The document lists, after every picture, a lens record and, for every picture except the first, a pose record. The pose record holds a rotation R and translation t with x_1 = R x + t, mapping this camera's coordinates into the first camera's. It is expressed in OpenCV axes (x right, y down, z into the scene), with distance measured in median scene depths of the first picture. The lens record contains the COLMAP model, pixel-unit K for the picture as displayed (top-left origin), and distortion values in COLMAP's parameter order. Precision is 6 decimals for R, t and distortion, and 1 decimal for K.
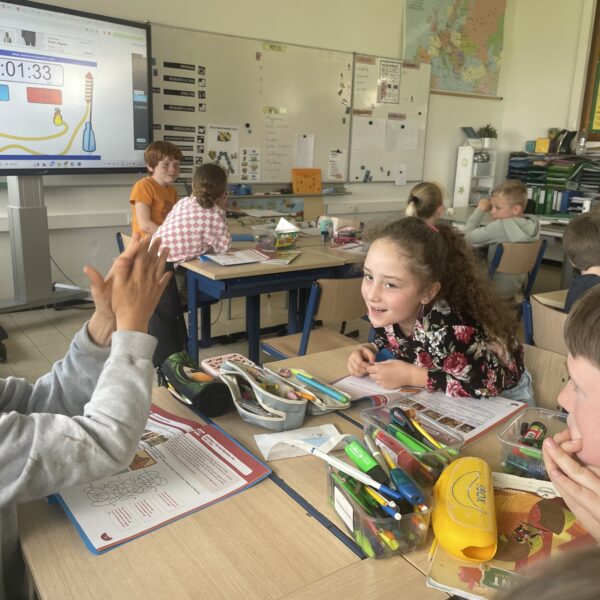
lens RADIAL K [[629.3, 0, 301.5], [0, 629.3, 298.7], [0, 0, 1]] dist [0.043168, 0.000000]
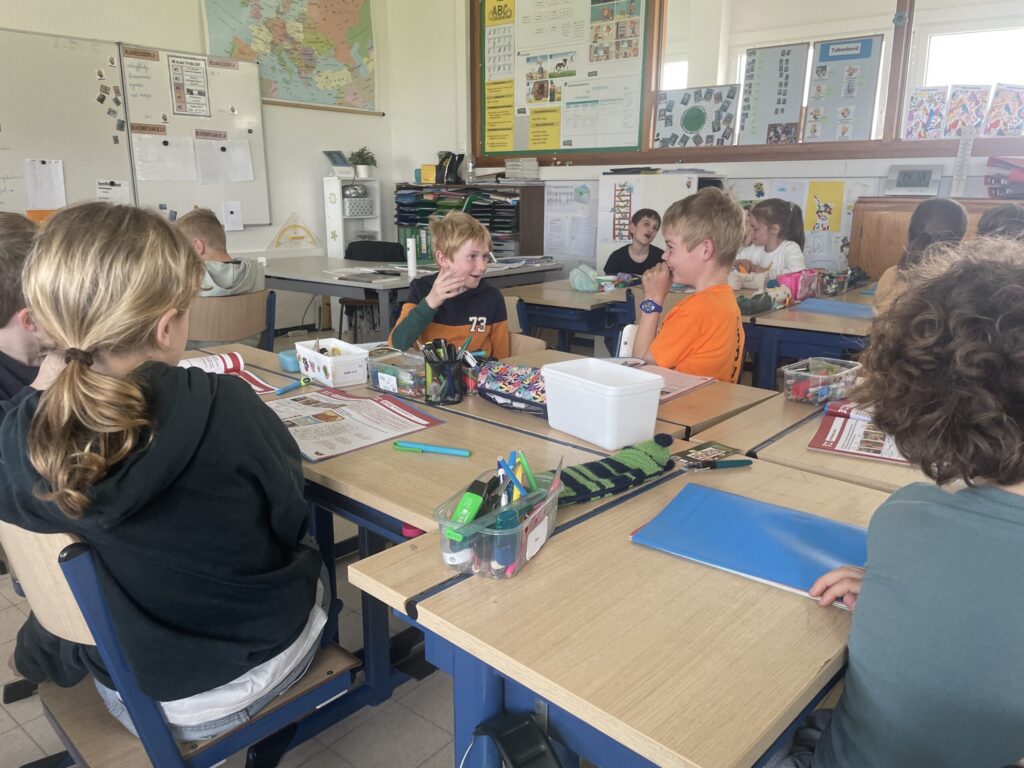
lens RADIAL K [[780.3, 0, 511.9], [0, 780.3, 388.1], [0, 0, 1]] dist [0.048392, -0.061330]
pose [[0.972409, -0.082597, 0.218172, 0.257918], [0.081709, 0.996570, 0.013106, 0.013679], [-0.218507, 0.005082, 0.975822, 0.055120]]
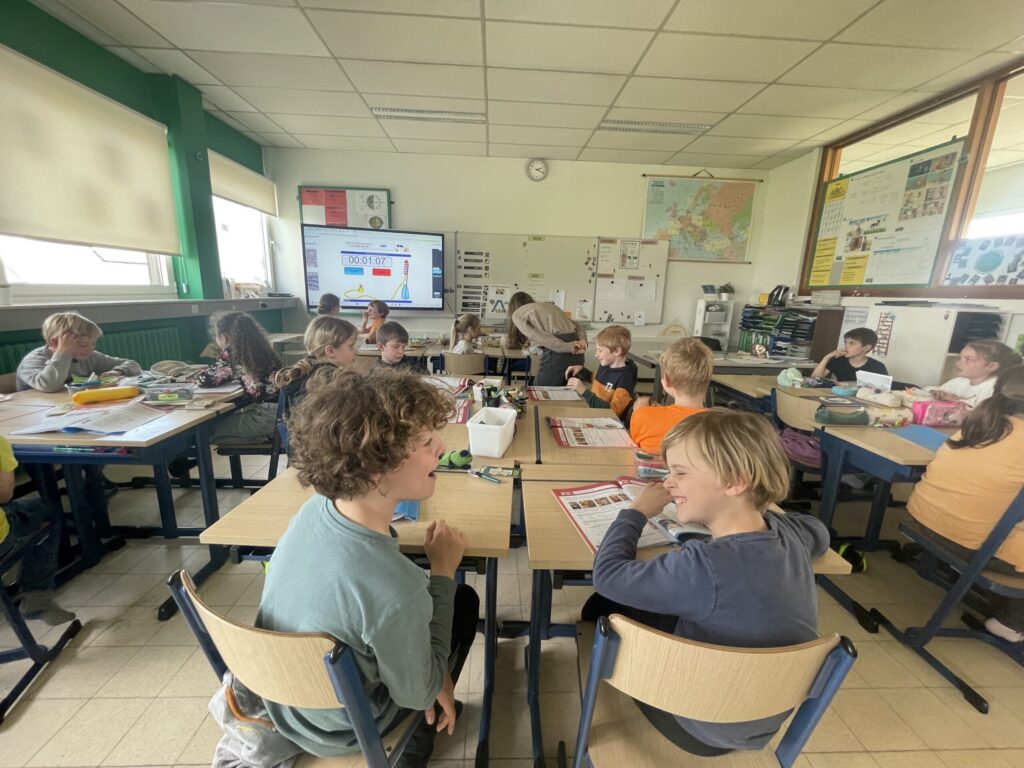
lens RADIAL K [[414.0, 0, 510.3], [0, 414.0, 388.3], [0, 0, 1]] dist [0.000612, -0.001202]
pose [[0.813898, 0.125370, -0.567320, 0.472206], [-0.146534, 0.989170, 0.008370, -0.005545], [0.562226, 0.076319, 0.823455, 0.079695]]
